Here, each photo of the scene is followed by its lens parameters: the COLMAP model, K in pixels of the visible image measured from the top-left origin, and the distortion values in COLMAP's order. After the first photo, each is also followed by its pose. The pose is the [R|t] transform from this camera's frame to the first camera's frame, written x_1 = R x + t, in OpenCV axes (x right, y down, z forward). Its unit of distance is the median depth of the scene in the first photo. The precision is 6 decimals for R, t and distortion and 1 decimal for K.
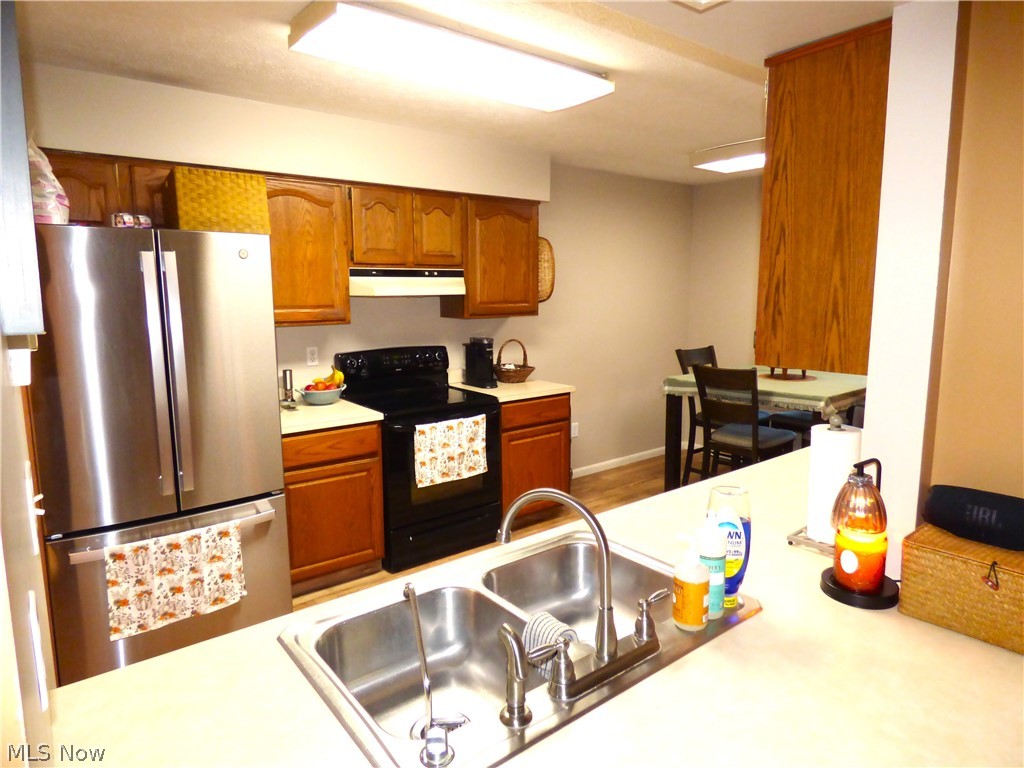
lens RADIAL K [[626.7, 0, 515.7], [0, 626.7, 376.9], [0, 0, 1]] dist [-0.005421, -0.012447]
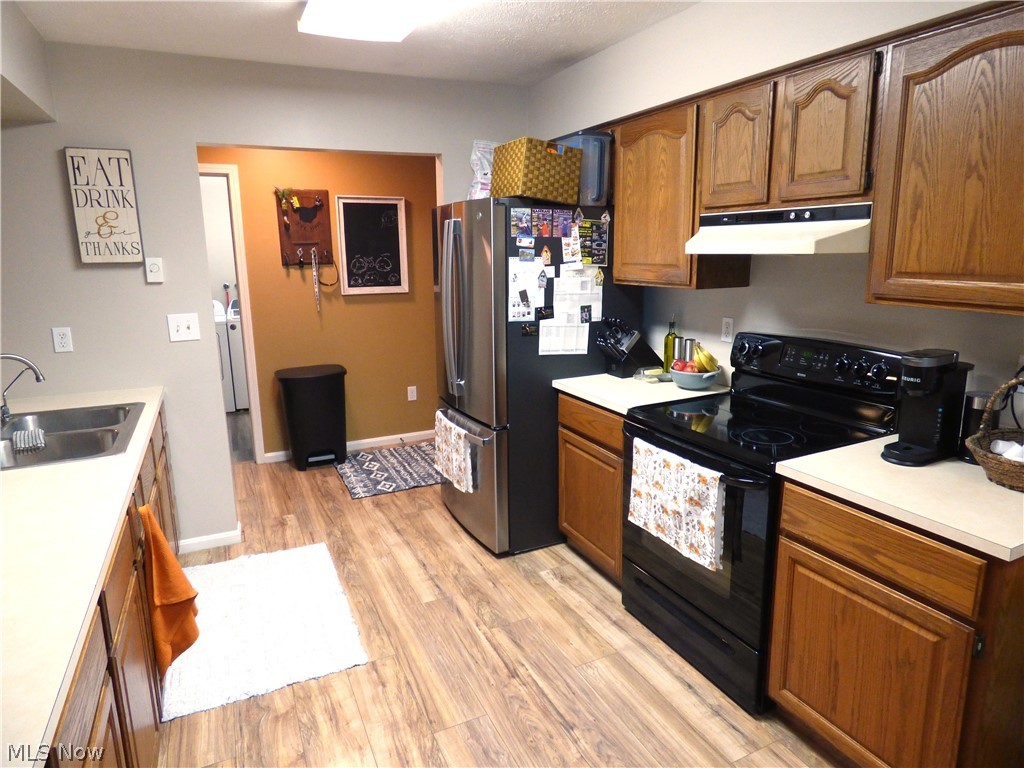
lens RADIAL K [[626.7, 0, 525.4], [0, 626.7, 378.3], [0, 0, 1]] dist [-0.005421, -0.012447]
pose [[-0.204098, 0.209913, -0.956180, 0.491747], [-0.119928, 0.964022, 0.237233, -0.130728], [0.971577, 0.163091, -0.171580, 0.901777]]
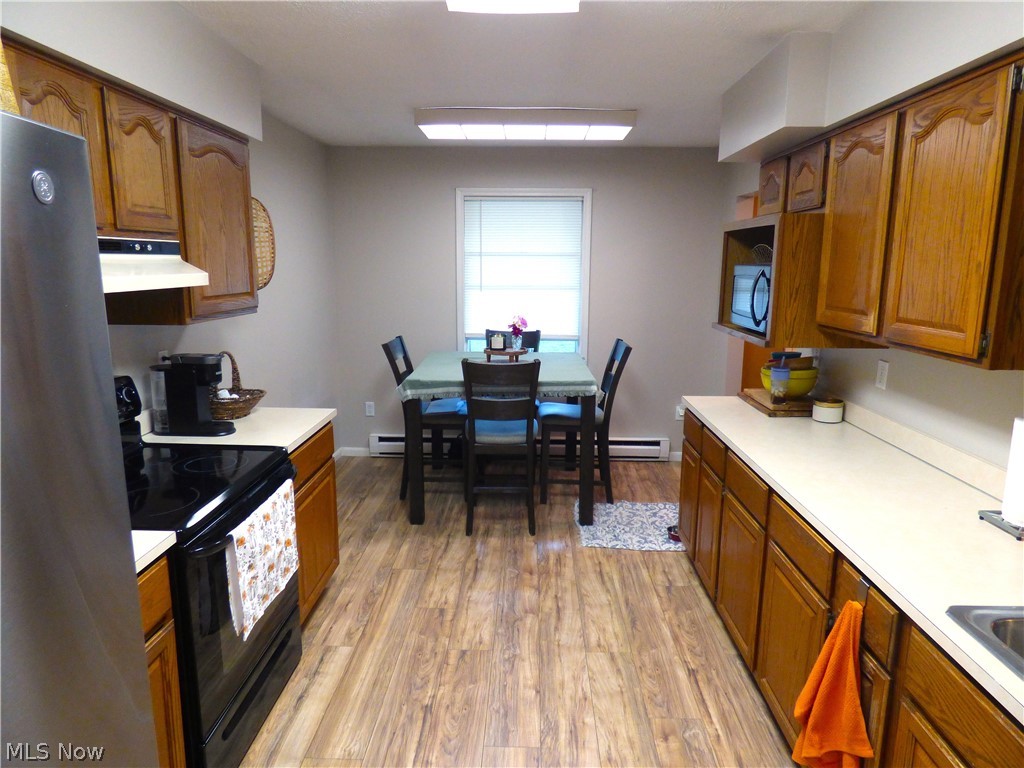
lens RADIAL K [[626.7, 0, 514.8], [0, 626.7, 378.9], [0, 0, 1]] dist [-0.005421, -0.012447]
pose [[0.637603, -0.128189, 0.759625, -0.360972], [0.095004, 0.991616, 0.087595, -0.071274], [-0.764484, 0.016316, 0.644436, 0.423084]]
